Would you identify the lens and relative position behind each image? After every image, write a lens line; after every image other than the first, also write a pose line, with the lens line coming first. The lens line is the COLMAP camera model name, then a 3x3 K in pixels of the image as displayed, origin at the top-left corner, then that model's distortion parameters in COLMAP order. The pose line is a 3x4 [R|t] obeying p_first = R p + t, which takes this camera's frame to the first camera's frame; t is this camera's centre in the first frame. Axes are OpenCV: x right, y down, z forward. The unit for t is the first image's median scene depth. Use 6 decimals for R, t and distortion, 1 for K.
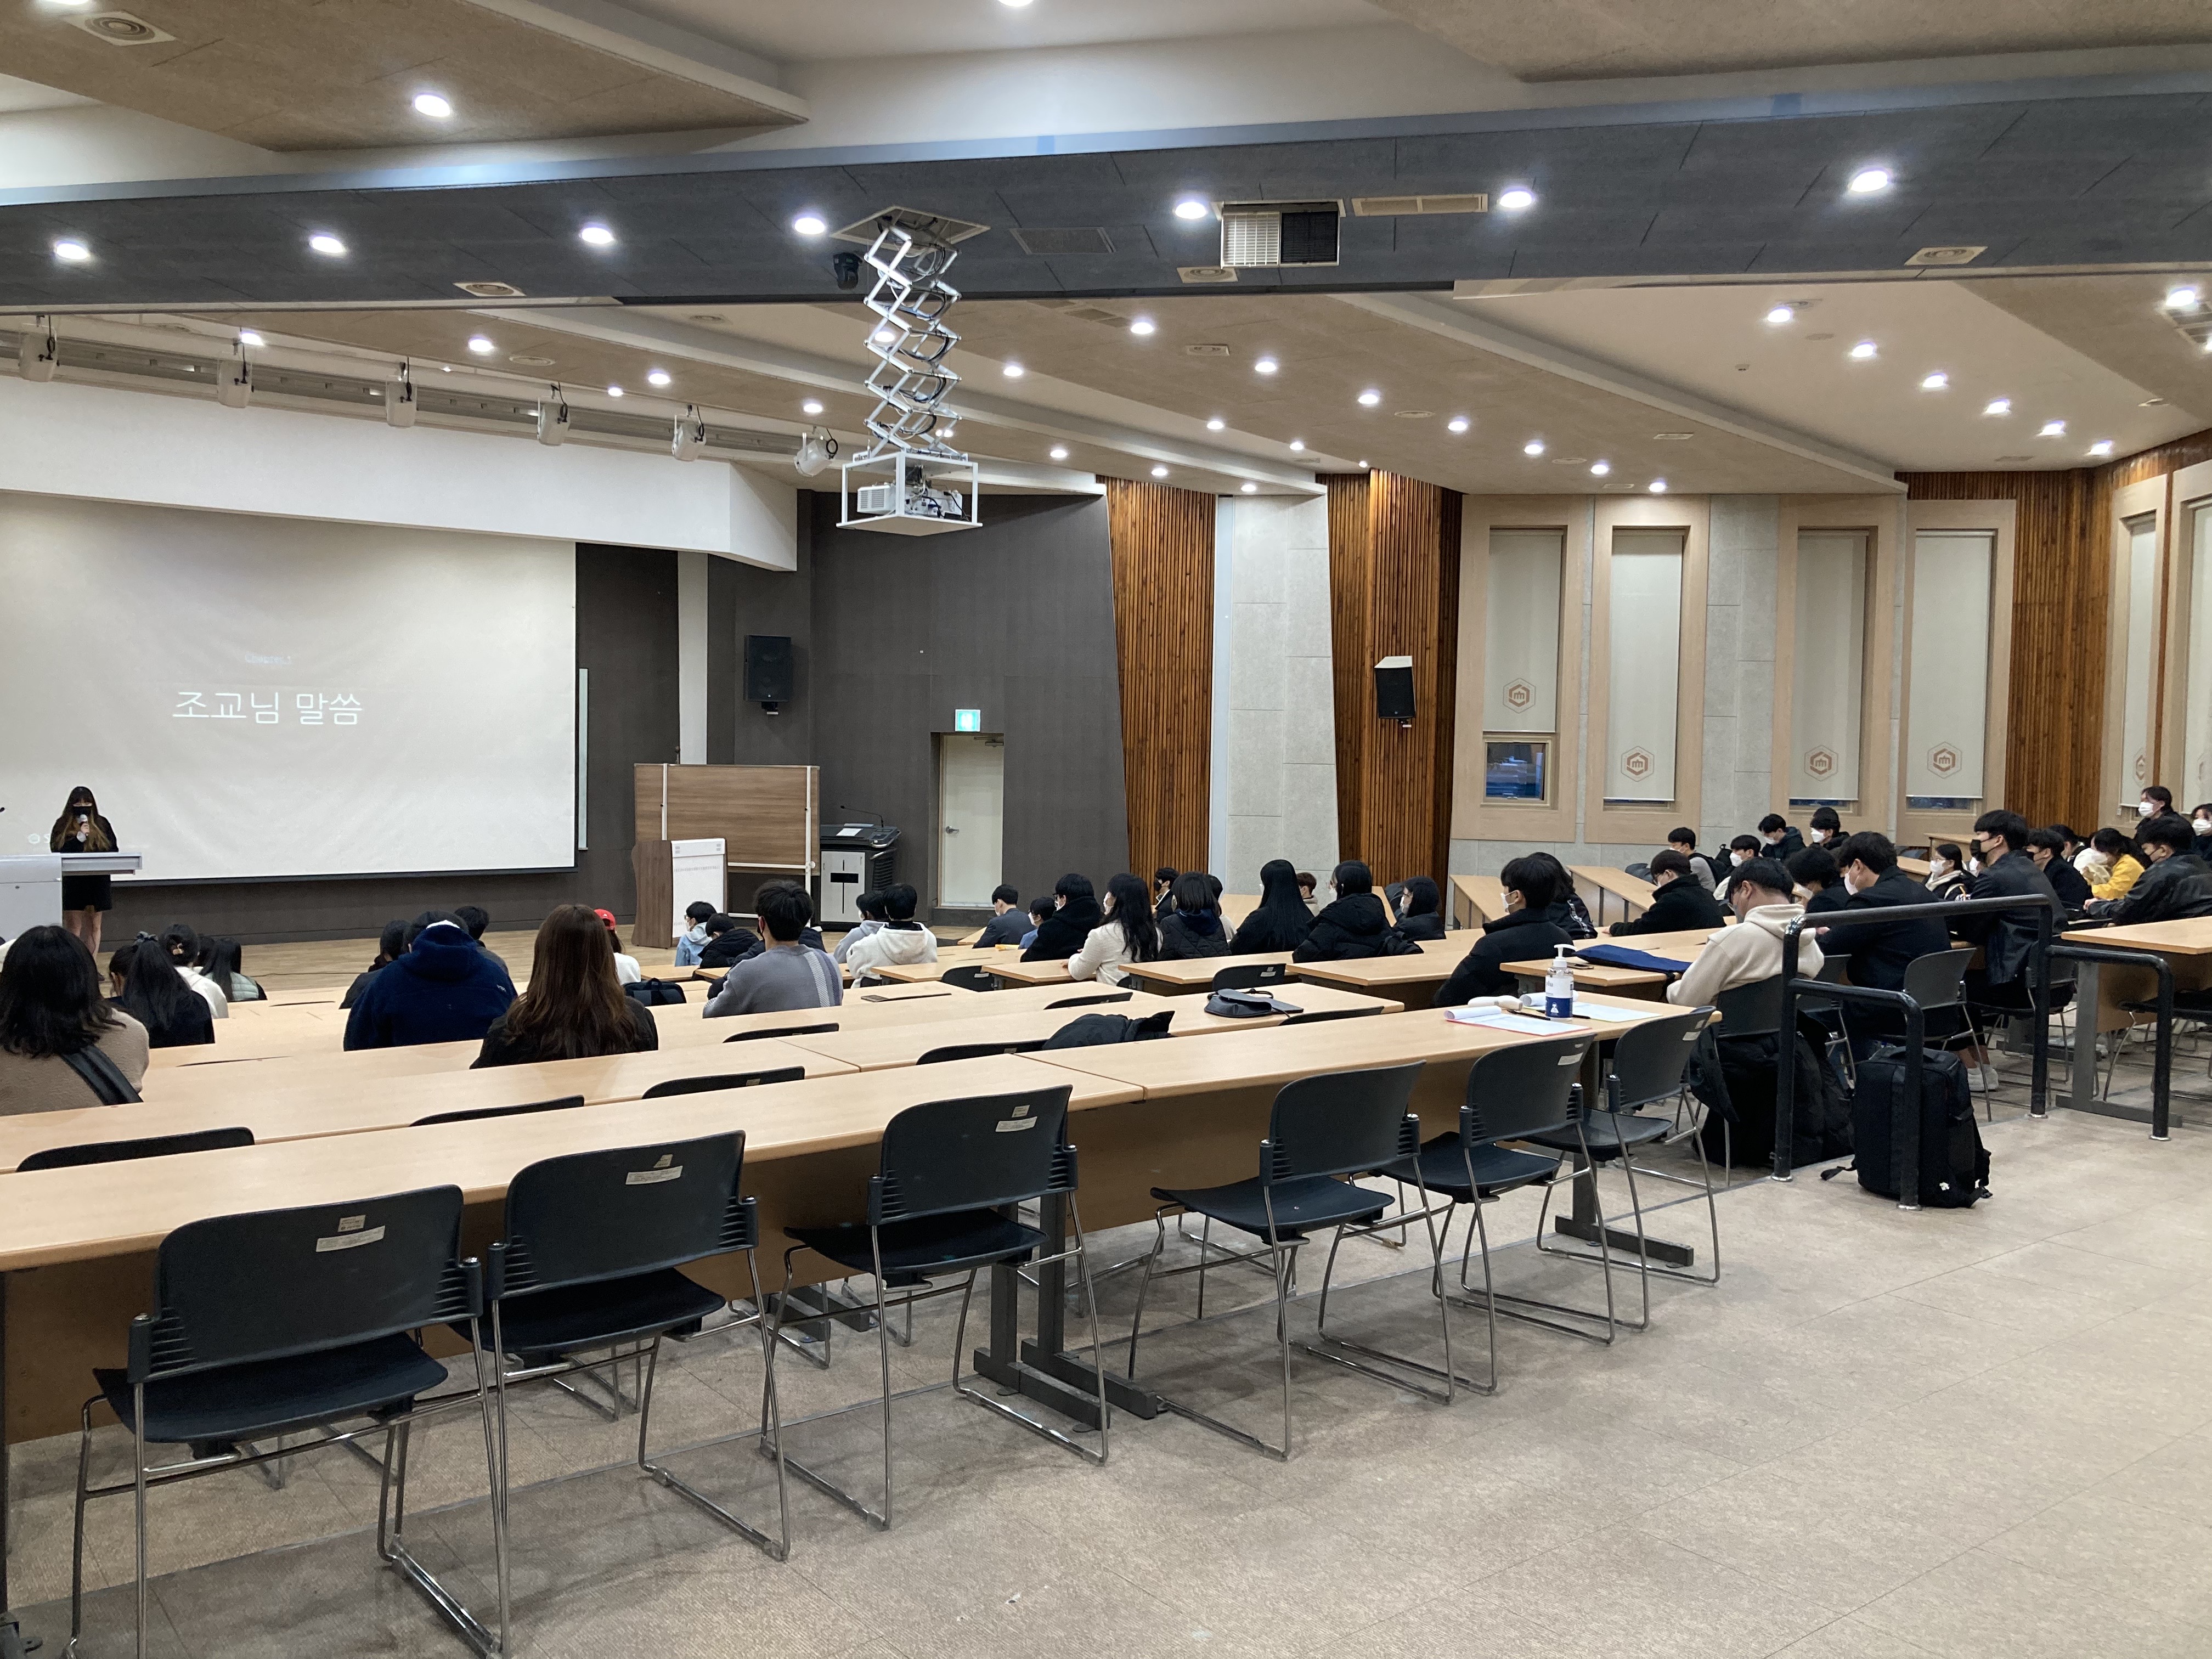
lens RADIAL K [[1793.2, 0, 1101.2], [0, 1793.2, 810.9], [0, 0, 1]] dist [0.032505, -0.026750]
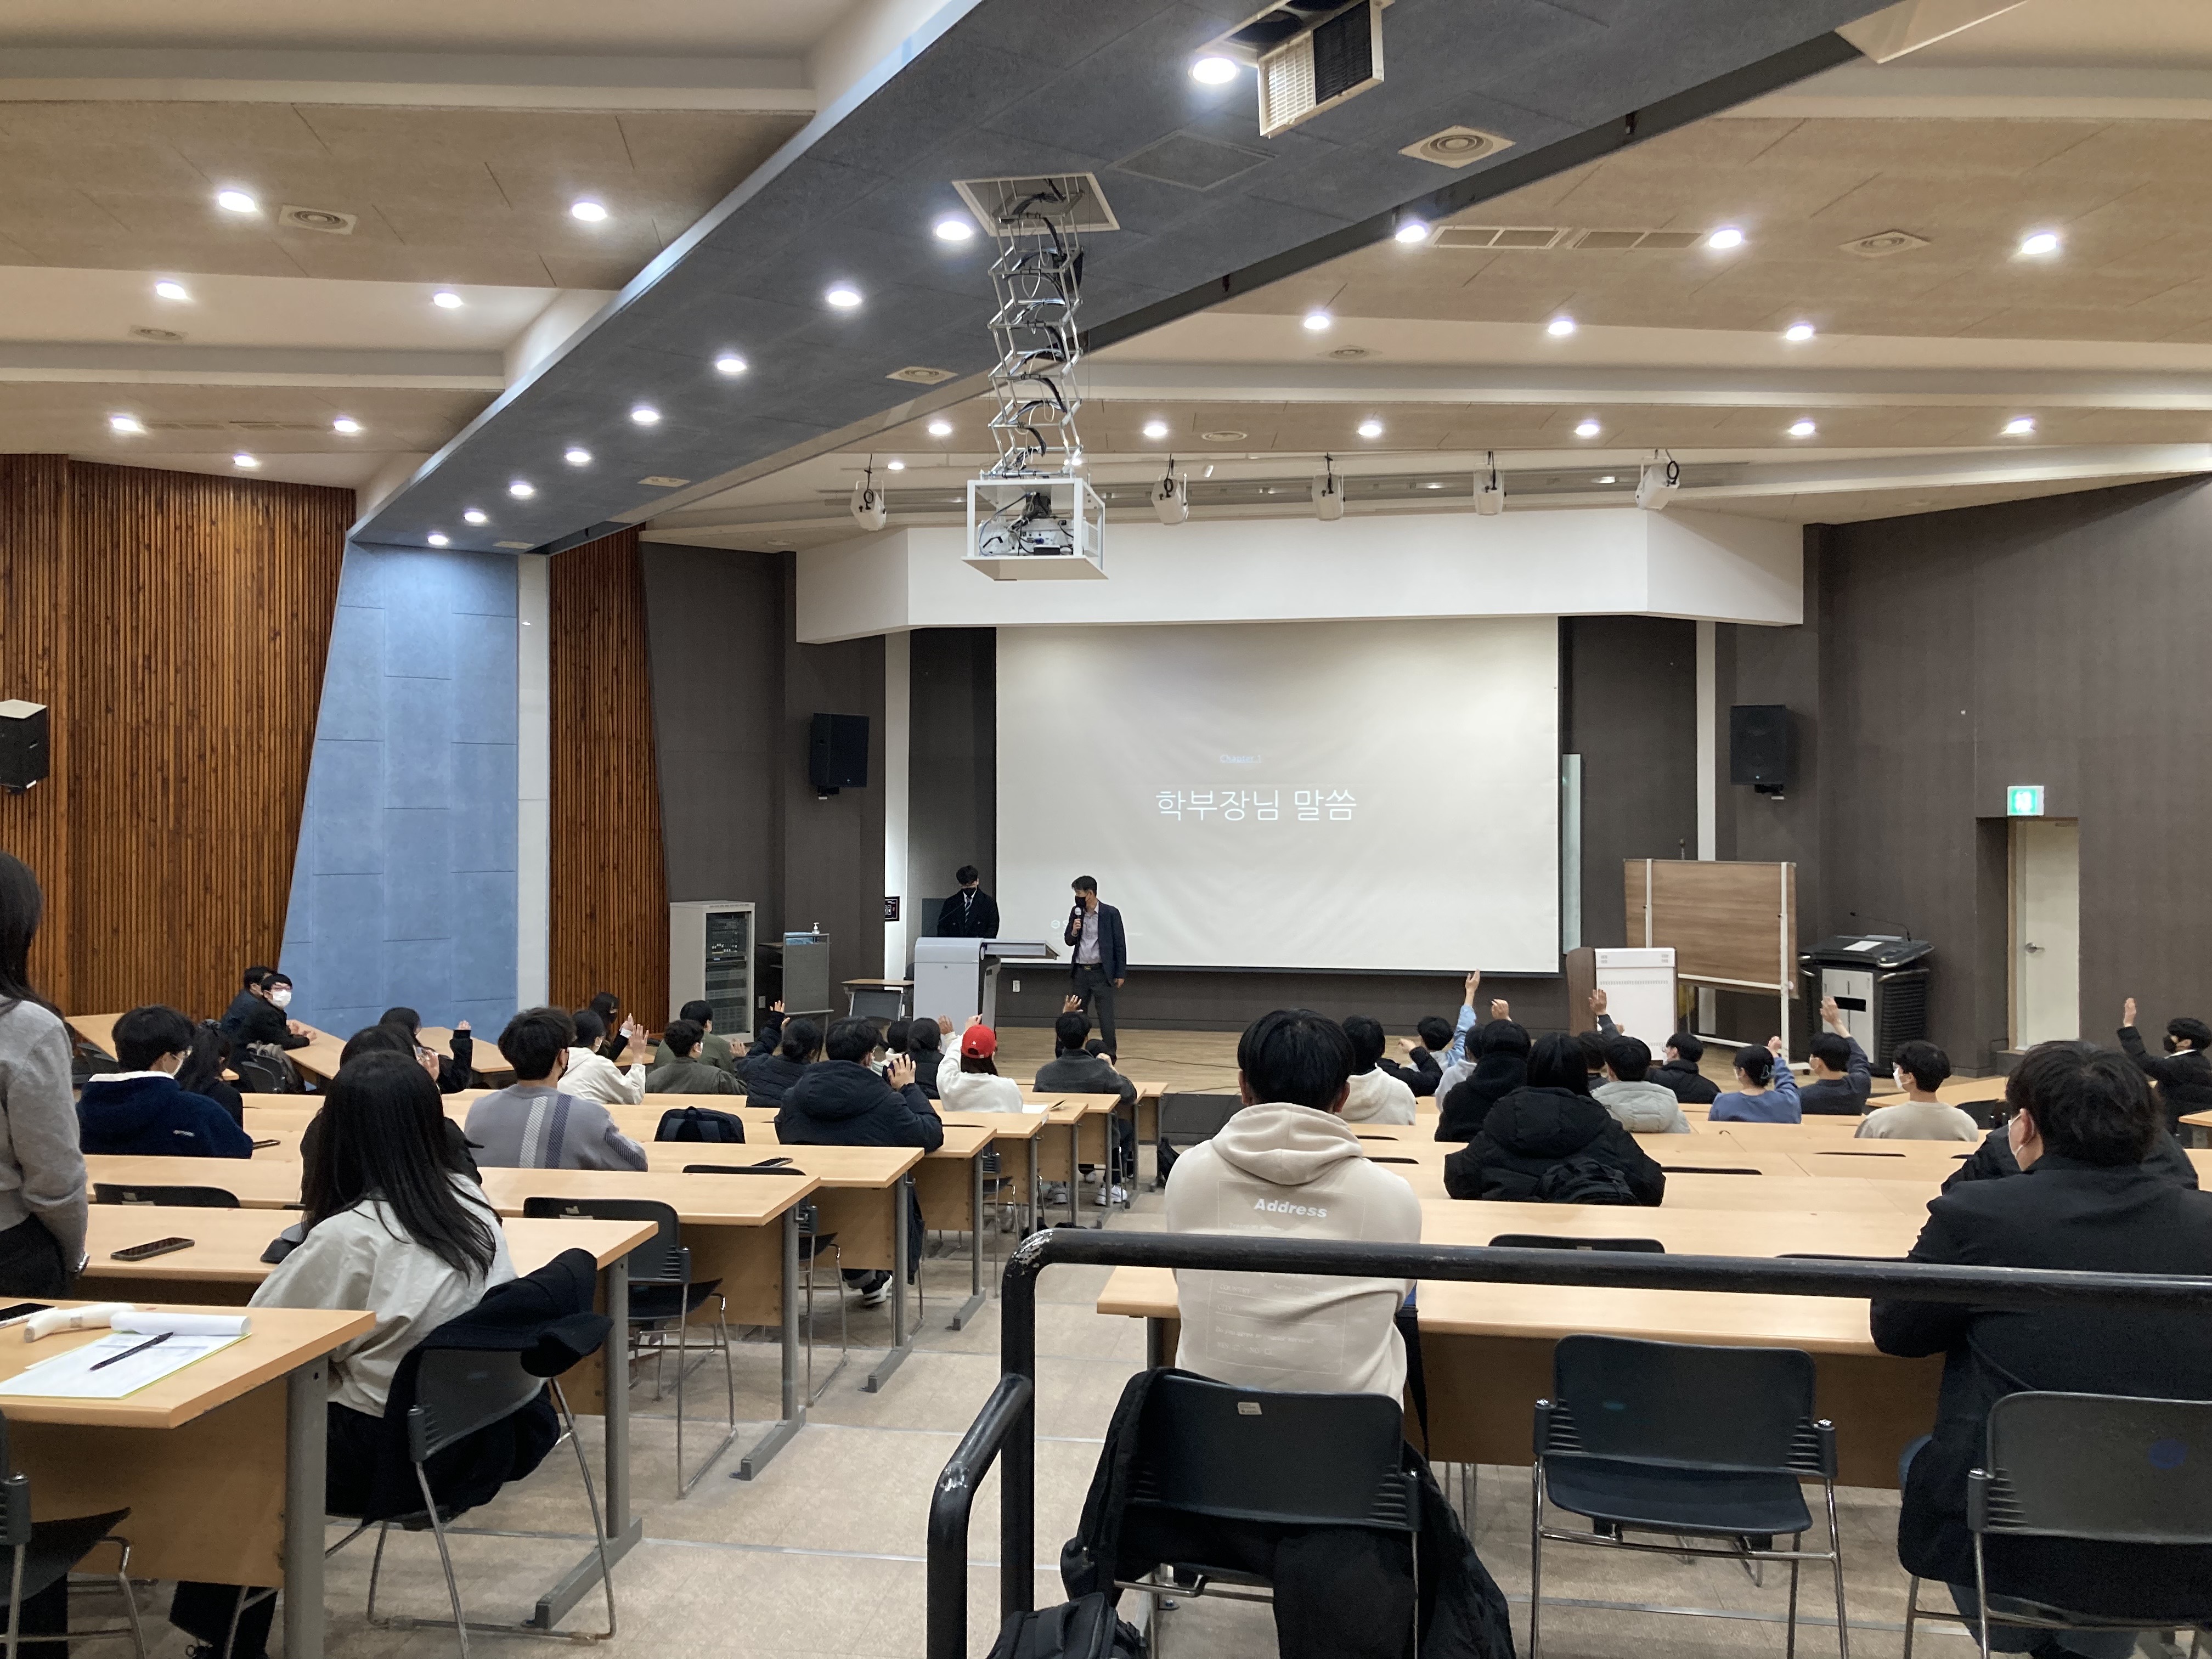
lens RADIAL K [[1793.2, 0, 1105.9], [0, 1793.2, 818.3], [0, 0, 1]] dist [0.032505, -0.026750]
pose [[0.675836, -0.014612, -0.736907, 0.230840], [-0.020282, 0.999056, -0.038411, -0.007426], [0.736773, 0.040905, 0.674902, 0.222668]]
